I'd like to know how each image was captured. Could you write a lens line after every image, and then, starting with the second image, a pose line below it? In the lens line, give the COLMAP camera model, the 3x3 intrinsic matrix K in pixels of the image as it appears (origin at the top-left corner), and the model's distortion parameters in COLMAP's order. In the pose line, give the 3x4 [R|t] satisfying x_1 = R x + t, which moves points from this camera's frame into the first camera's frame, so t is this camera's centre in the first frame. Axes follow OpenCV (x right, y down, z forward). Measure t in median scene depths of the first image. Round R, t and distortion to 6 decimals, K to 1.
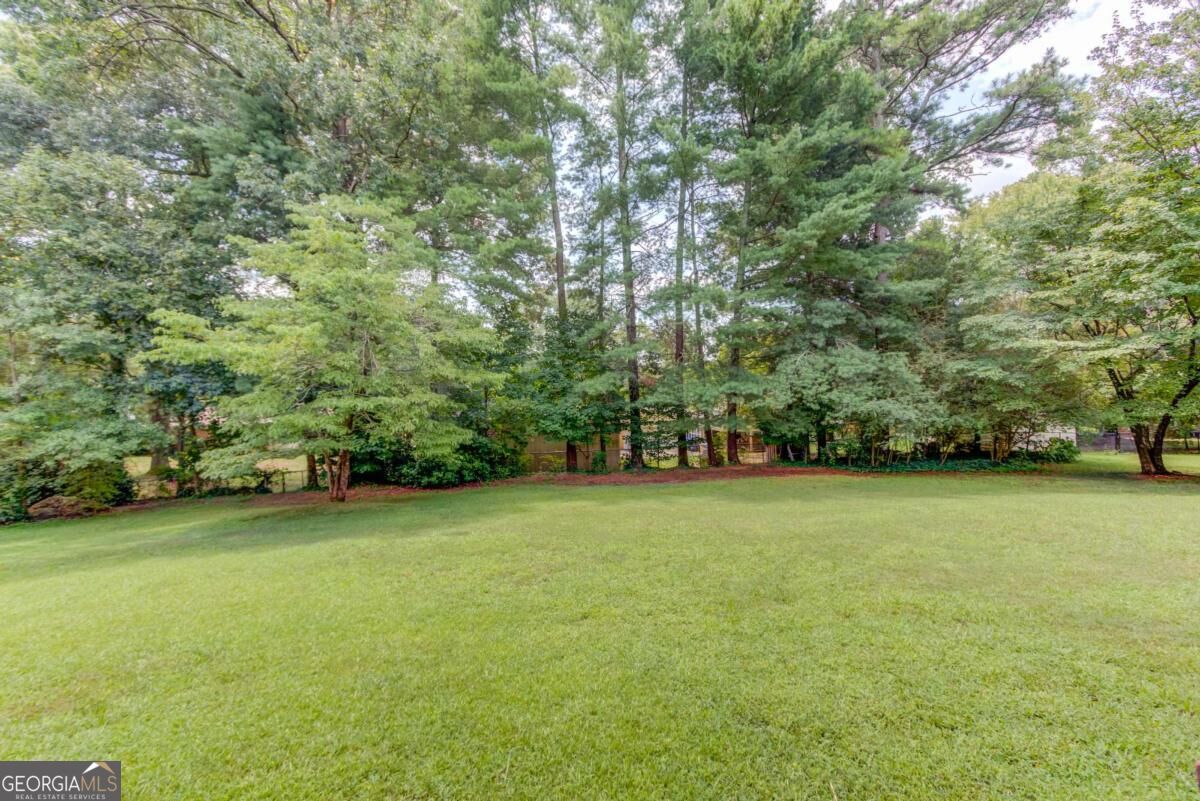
lens RADIAL K [[574.4, 0, 599.9], [0, 574.4, 405.1], [0, 0, 1]] dist [0.004503, 0.000334]
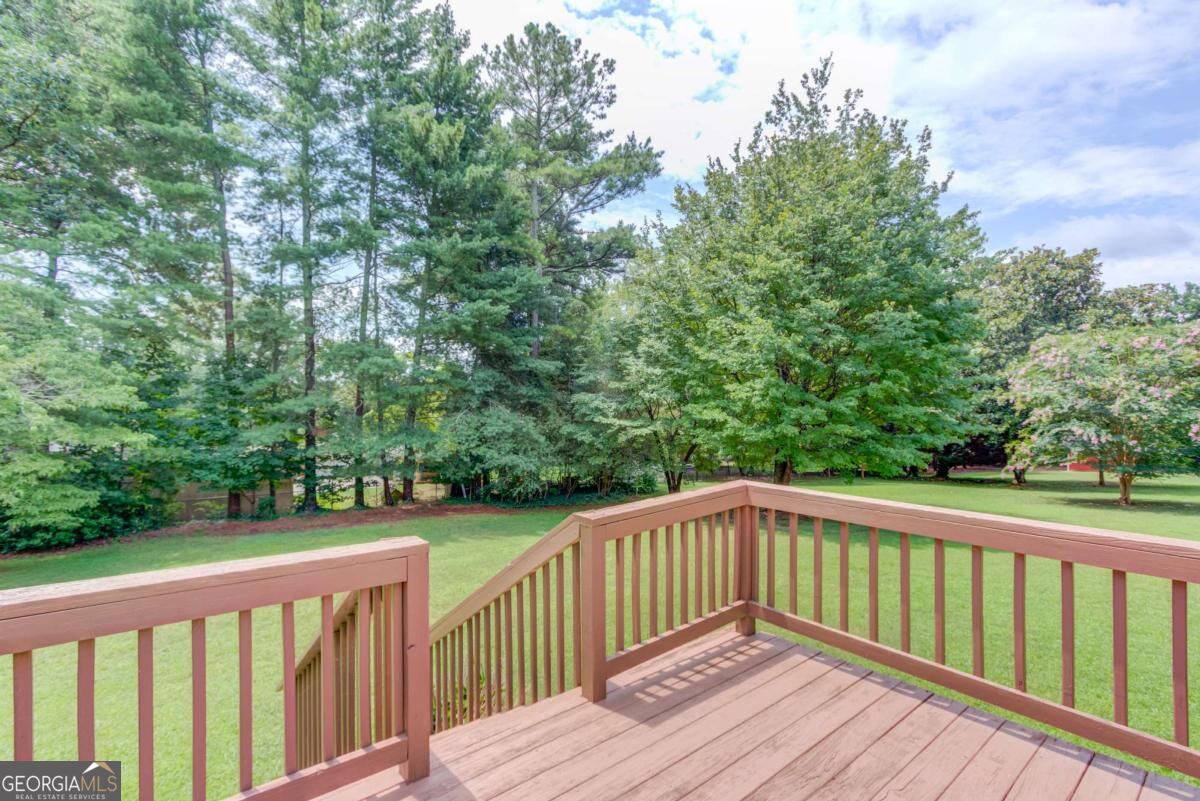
lens RADIAL K [[583.4, 0, 600.0], [0, 583.4, 400.5], [0, 0, 1]] dist [0.045452, -0.000630]
pose [[0.890094, 0.034600, 0.454461, 0.044432], [-0.022683, 0.999242, -0.031650, -0.074368], [-0.455212, 0.017863, 0.890204, -0.208855]]
